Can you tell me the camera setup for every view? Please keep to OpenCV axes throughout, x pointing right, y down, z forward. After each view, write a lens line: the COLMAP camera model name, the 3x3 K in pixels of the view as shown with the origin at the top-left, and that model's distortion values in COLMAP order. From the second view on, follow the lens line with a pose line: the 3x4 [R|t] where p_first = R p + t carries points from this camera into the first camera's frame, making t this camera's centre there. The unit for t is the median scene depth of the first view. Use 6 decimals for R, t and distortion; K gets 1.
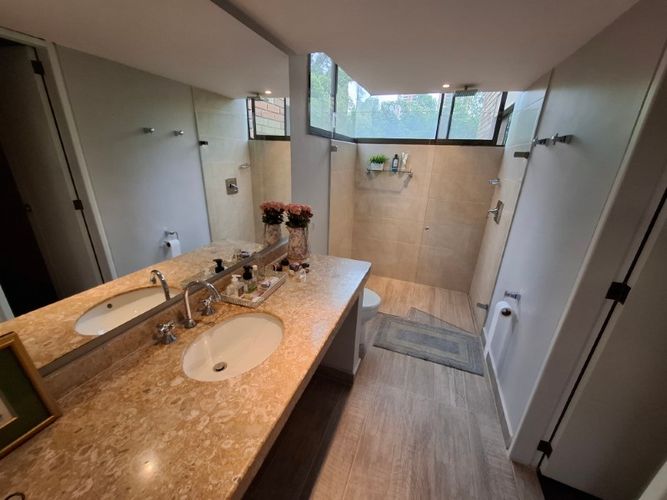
lens RADIAL K [[263.1, 0, 333.5], [0, 263.1, 250.0], [0, 0, 1]] dist [0.002520, -0.000303]
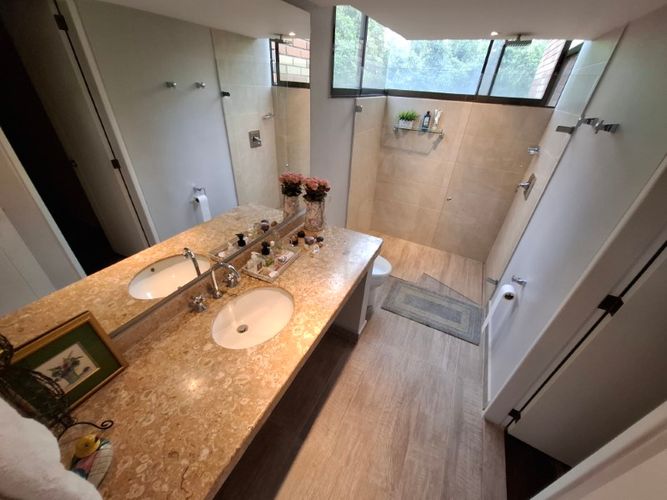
lens RADIAL K [[263.1, 0, 333.5], [0, 263.1, 250.0], [0, 0, 1]] dist [0.002520, -0.000303]
pose [[0.993649, 0.073249, -0.085416, 0.040183], [-0.053233, 0.974791, 0.216675, -0.123018], [0.099134, -0.210752, 0.972500, -0.039662]]
